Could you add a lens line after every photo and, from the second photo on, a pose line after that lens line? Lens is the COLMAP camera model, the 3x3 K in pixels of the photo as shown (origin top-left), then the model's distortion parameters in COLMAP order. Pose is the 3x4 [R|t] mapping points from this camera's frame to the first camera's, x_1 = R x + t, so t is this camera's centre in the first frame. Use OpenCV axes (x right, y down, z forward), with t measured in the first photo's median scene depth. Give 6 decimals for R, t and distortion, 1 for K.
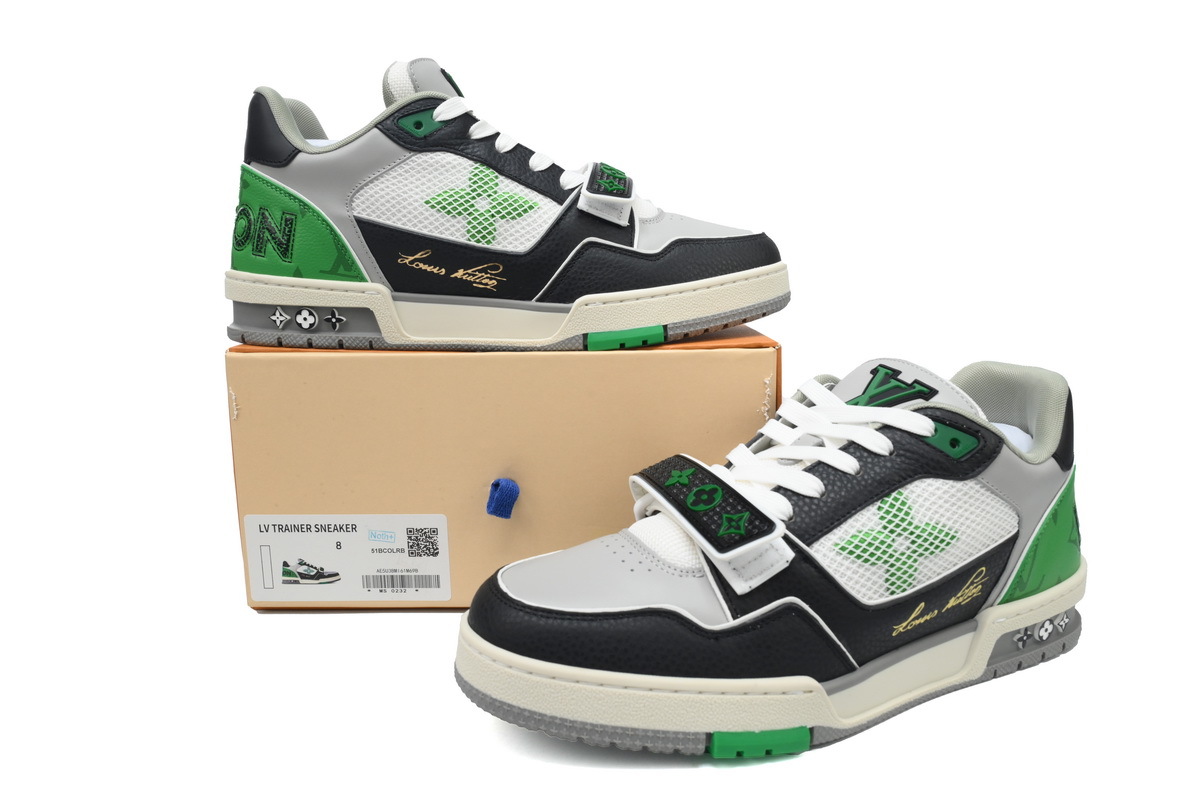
lens RADIAL K [[850.1, 0, 600.0], [0, 850.1, 400.0], [0, 0, 1]] dist [-0.002560, -0.001992]
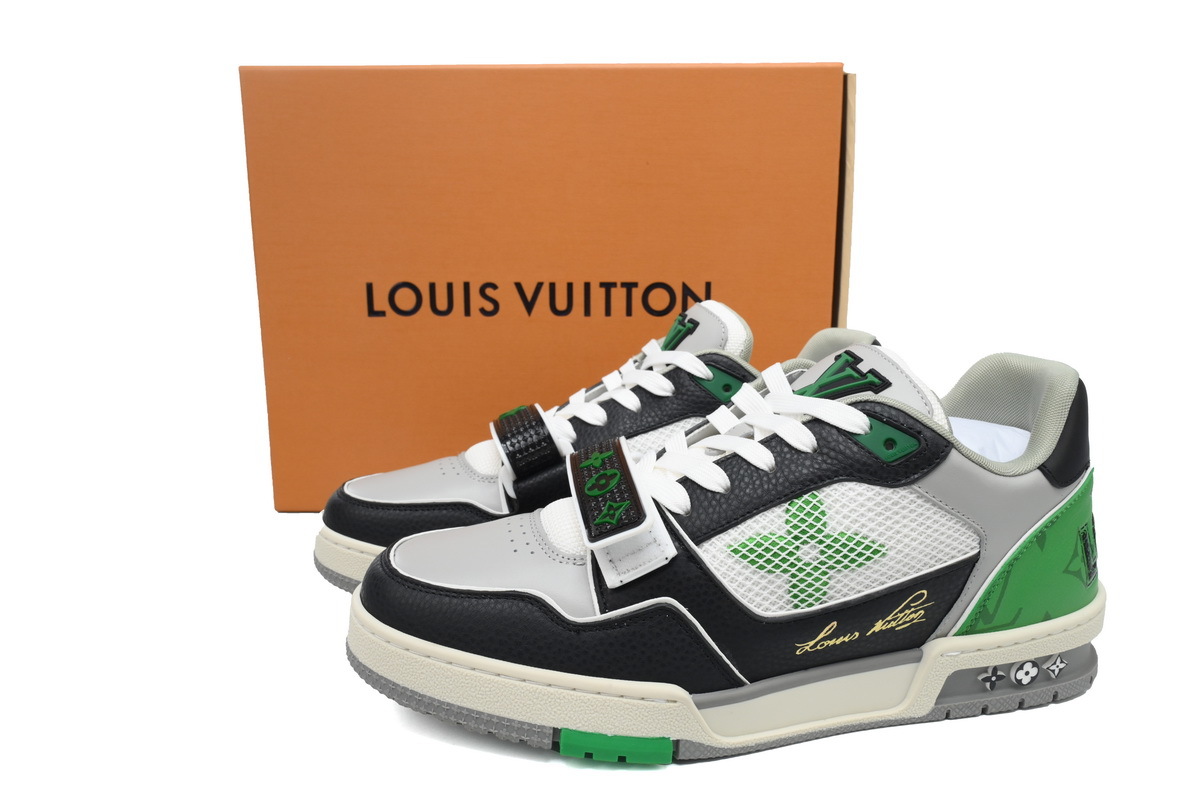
lens RADIAL K [[850.1, 0, 600.0], [0, 850.1, 400.0], [0, 0, 1]] dist [-0.002560, -0.001992]
pose [[0.965173, 0.057011, -0.255325, 0.360617], [-0.049865, 0.998164, 0.034377, -0.009238], [0.256817, -0.020448, 0.966244, 0.091354]]
